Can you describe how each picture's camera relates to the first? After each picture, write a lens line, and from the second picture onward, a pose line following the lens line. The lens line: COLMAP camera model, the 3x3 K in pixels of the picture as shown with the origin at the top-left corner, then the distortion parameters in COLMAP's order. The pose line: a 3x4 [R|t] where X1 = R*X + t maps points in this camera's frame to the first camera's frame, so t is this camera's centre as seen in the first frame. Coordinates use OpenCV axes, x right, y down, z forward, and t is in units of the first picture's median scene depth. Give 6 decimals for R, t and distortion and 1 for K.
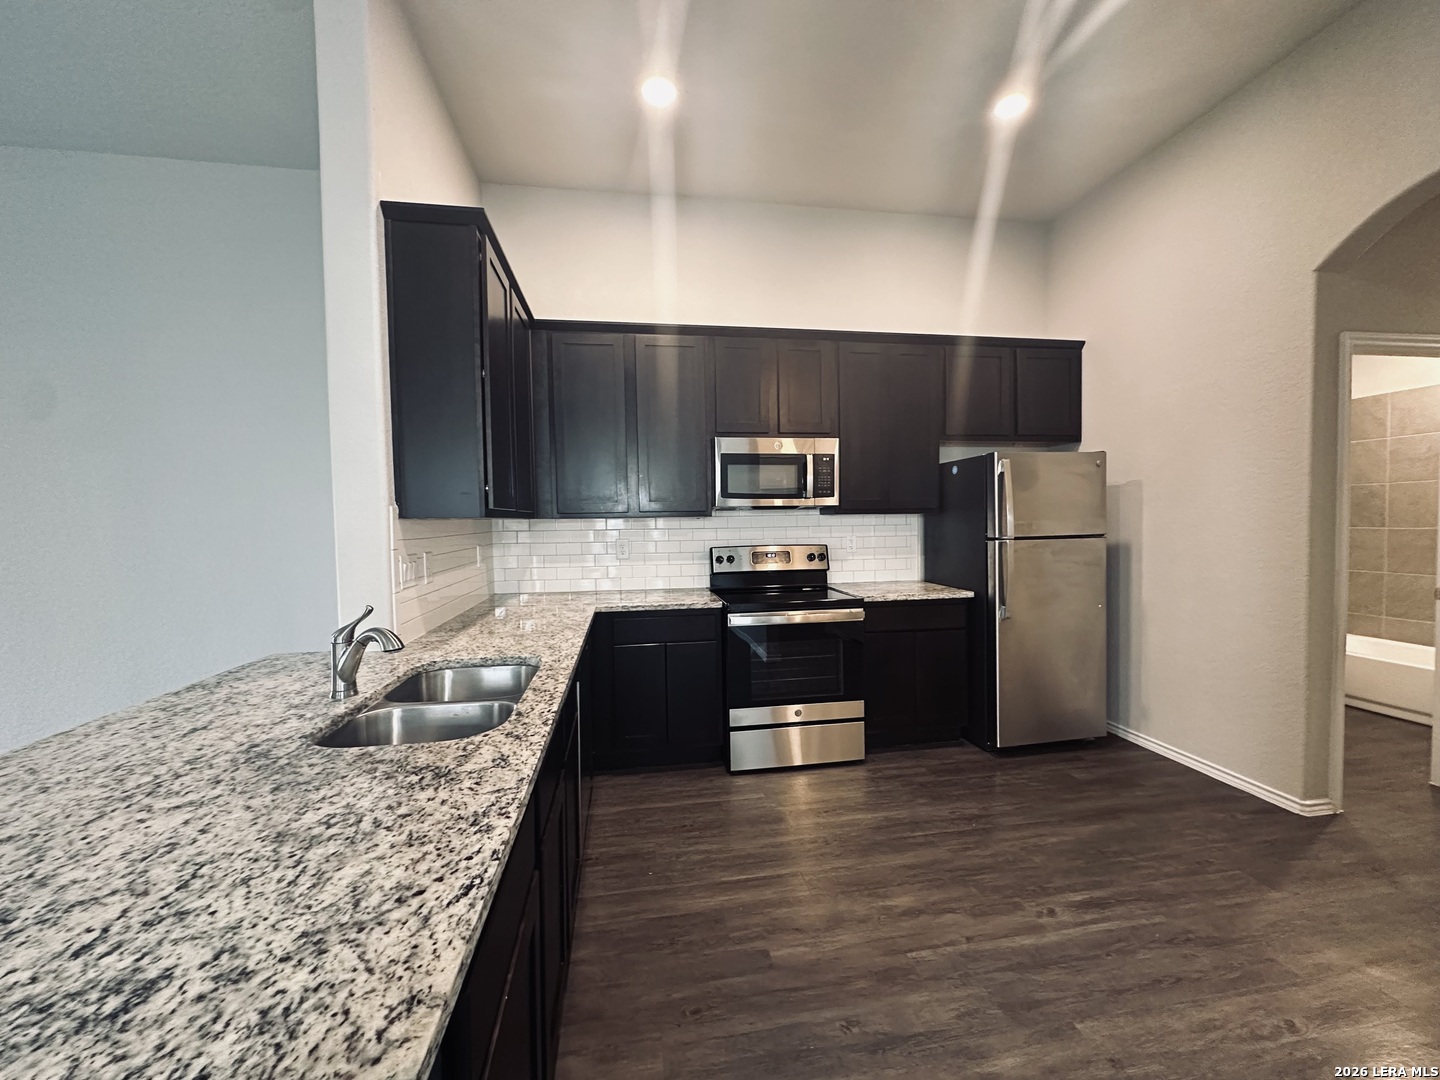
lens RADIAL K [[576.2, 0, 721.1], [0, 576.2, 541.0], [0, 0, 1]] dist [-0.001091, 0.000120]
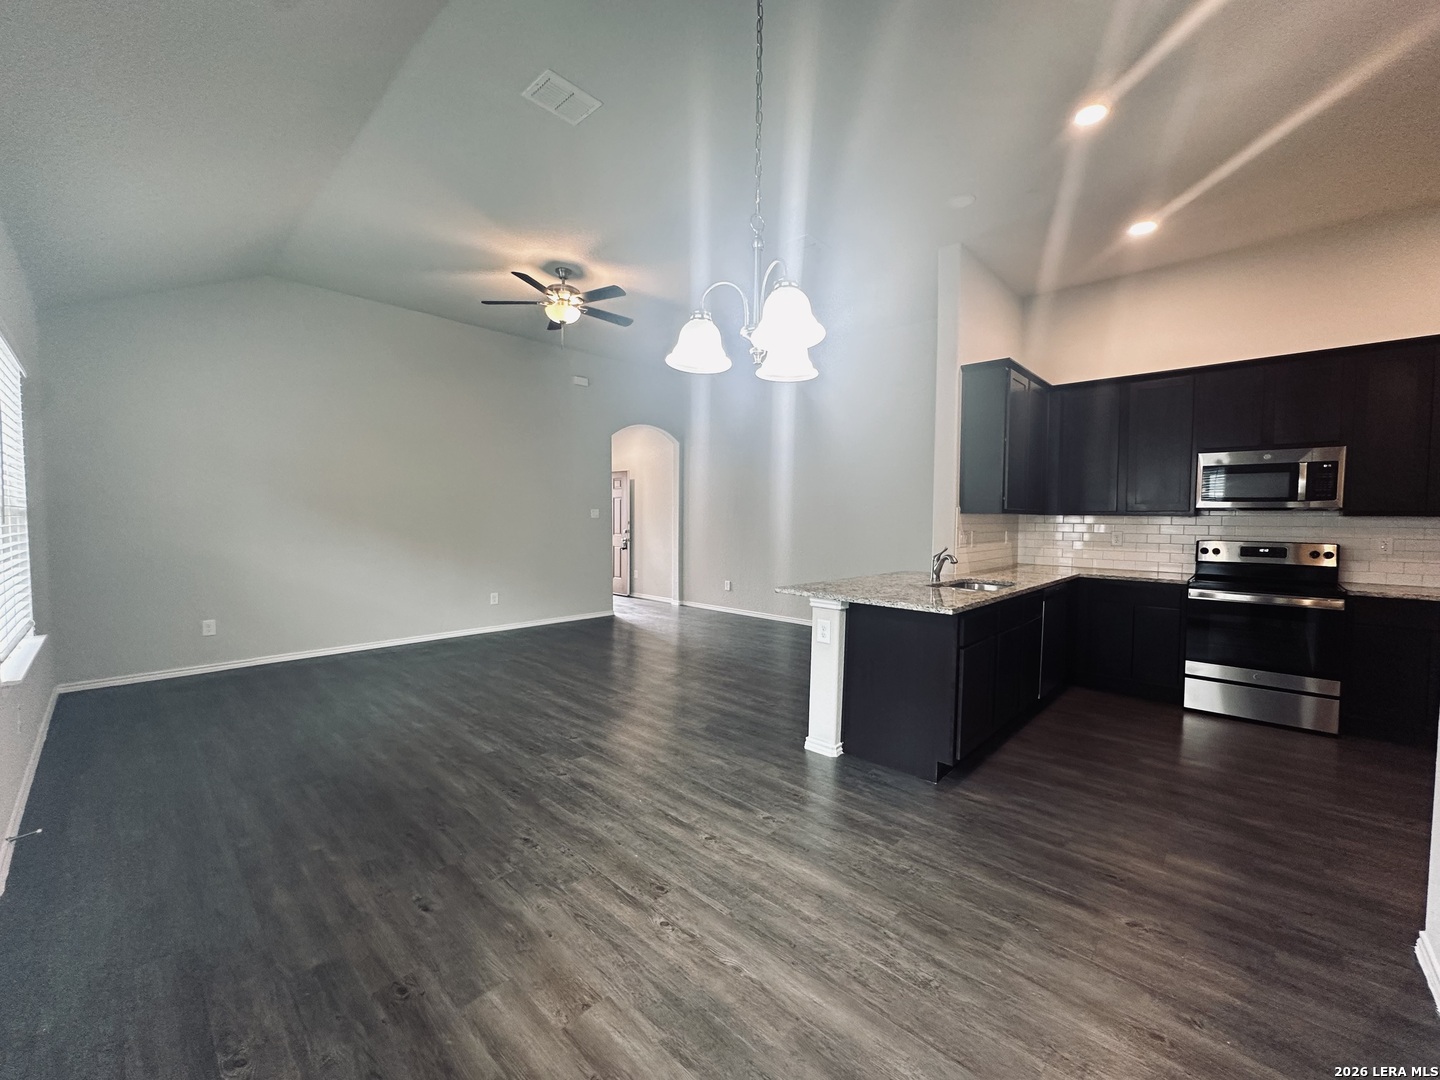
lens RADIAL K [[576.2, 0, 721.1], [0, 576.2, 541.0], [0, 0, 1]] dist [-0.001091, 0.000120]
pose [[0.611612, 0.053629, -0.789338, 0.366443], [-0.048220, 0.998372, 0.030469, 0.025899], [0.789687, 0.019427, 0.613203, -0.626454]]
